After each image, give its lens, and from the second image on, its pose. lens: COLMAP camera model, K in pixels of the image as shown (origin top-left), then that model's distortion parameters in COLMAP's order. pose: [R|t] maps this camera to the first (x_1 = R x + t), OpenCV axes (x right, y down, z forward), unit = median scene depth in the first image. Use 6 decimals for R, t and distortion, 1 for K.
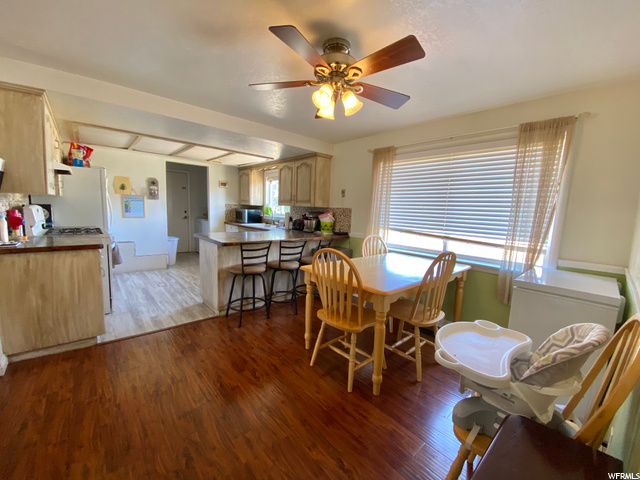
lens RADIAL K [[253.4, 0, 320.0], [0, 253.4, 240.0], [0, 0, 1]] dist [0.019775, -0.025296]
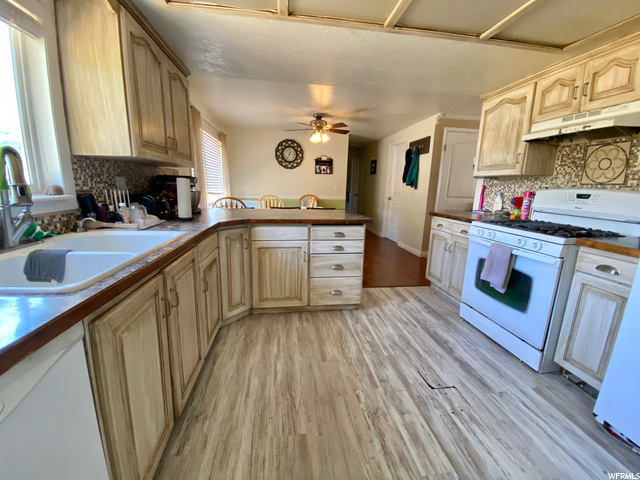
lens RADIAL K [[254.7, 0, 320.0], [0, 254.7, 240.0], [0, 0, 1]] dist [0.001988, -0.013156]
pose [[-0.824642, -0.175850, 0.537626, -0.802035], [0.008753, 0.946369, 0.322970, -0.202609], [-0.565587, 0.271041, -0.778876, 1.730857]]
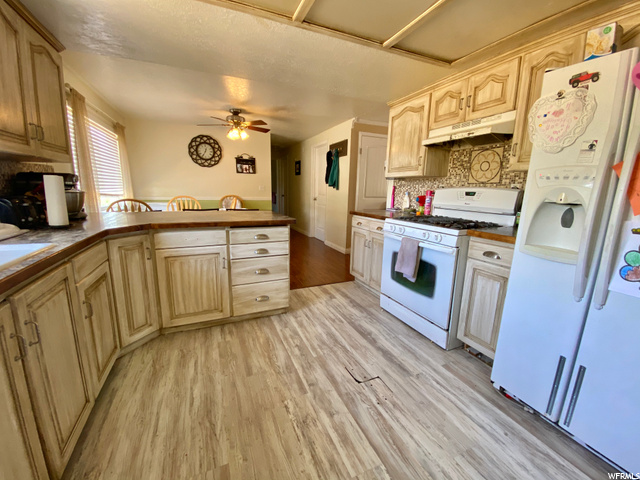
lens RADIAL K [[253.4, 0, 320.0], [0, 253.4, 240.0], [0, 0, 1]] dist [0.019775, -0.025296]
pose [[-0.946379, -0.125373, 0.297740, -0.809147], [-0.025760, 0.947976, 0.317298, -0.195748], [-0.322031, 0.292614, -0.900374, 1.699076]]
